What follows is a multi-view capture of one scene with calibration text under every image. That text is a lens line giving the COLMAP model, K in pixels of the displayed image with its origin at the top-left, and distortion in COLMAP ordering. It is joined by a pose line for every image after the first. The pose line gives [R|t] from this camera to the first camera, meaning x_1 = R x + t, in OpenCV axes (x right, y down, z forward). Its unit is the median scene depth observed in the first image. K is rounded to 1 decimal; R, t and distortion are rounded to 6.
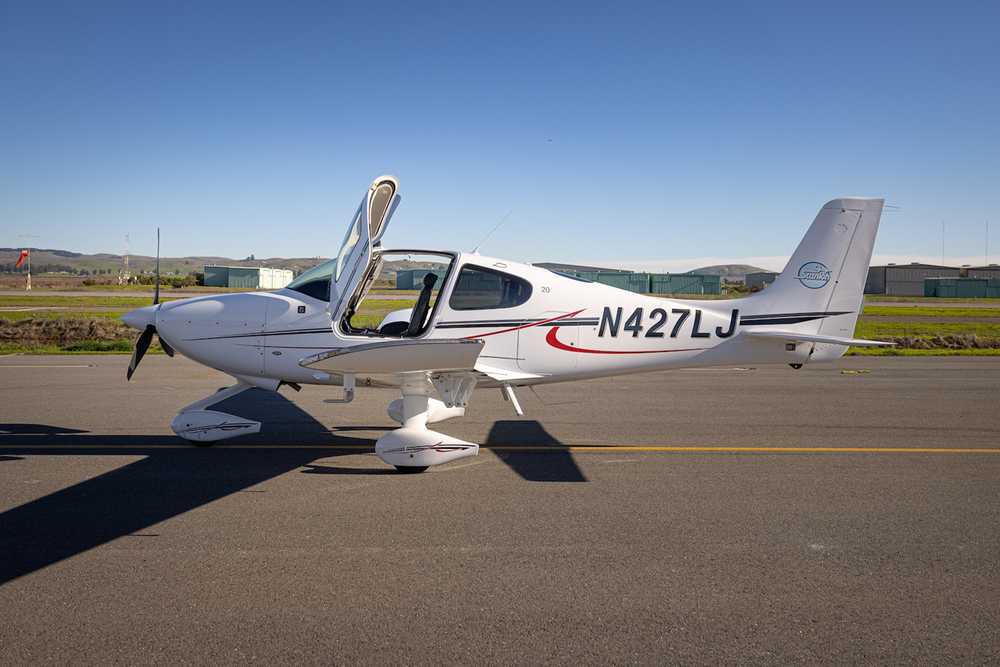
lens RADIAL K [[906.2, 0, 496.2], [0, 906.2, 305.1], [0, 0, 1]] dist [0.034955, -0.010825]
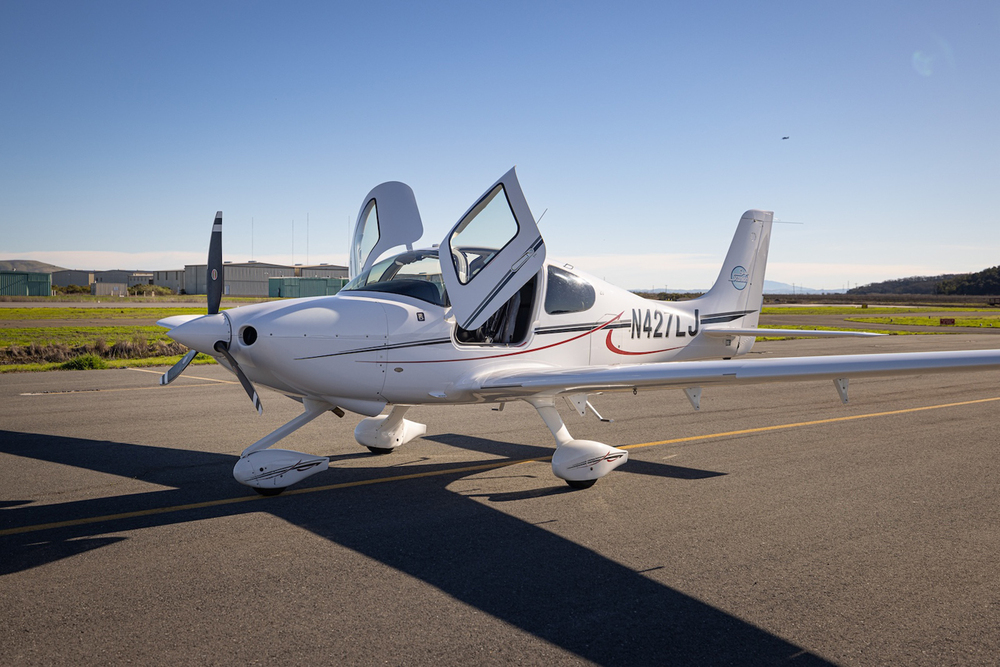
lens RADIAL K [[1038.9, 0, 497.5], [0, 1038.9, 338.0], [0, 0, 1]] dist [0.124984, 0.000000]
pose [[0.784282, -0.031672, 0.619595, -0.715268], [0.011380, 0.999262, 0.036675, -0.009806], [-0.620300, -0.021713, 0.784064, 0.178606]]
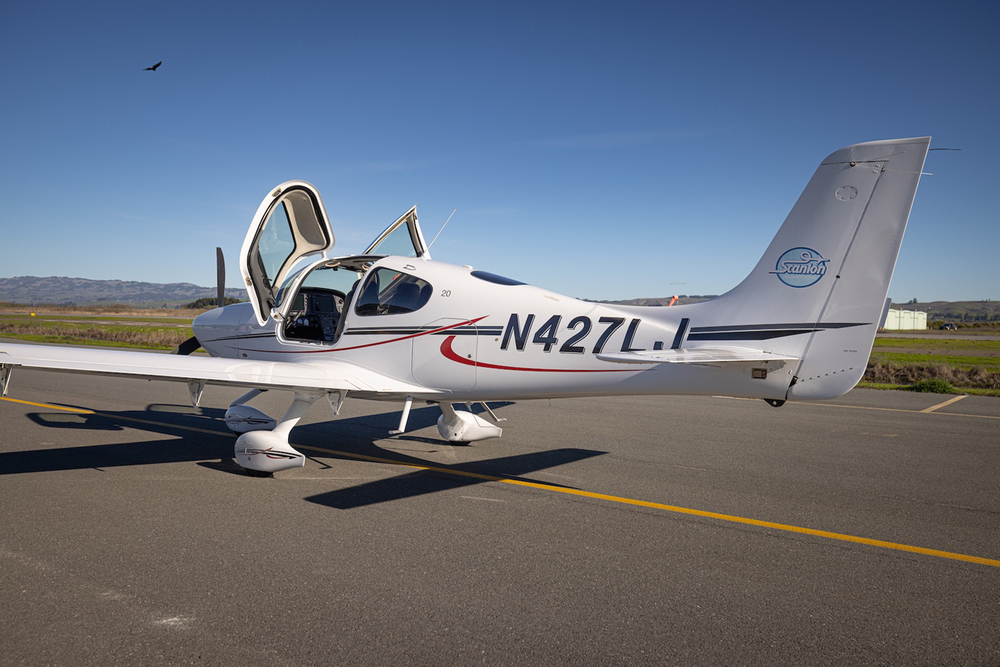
lens RADIAL K [[845.6, 0, 501.4], [0, 845.6, 330.0], [0, 0, 1]] dist [0.036592, -0.002096]
pose [[0.753723, 0.010169, -0.657114, 0.617287], [-0.019600, 0.999783, -0.007010, 0.022484], [0.656900, 0.018163, 0.753759, 0.406126]]
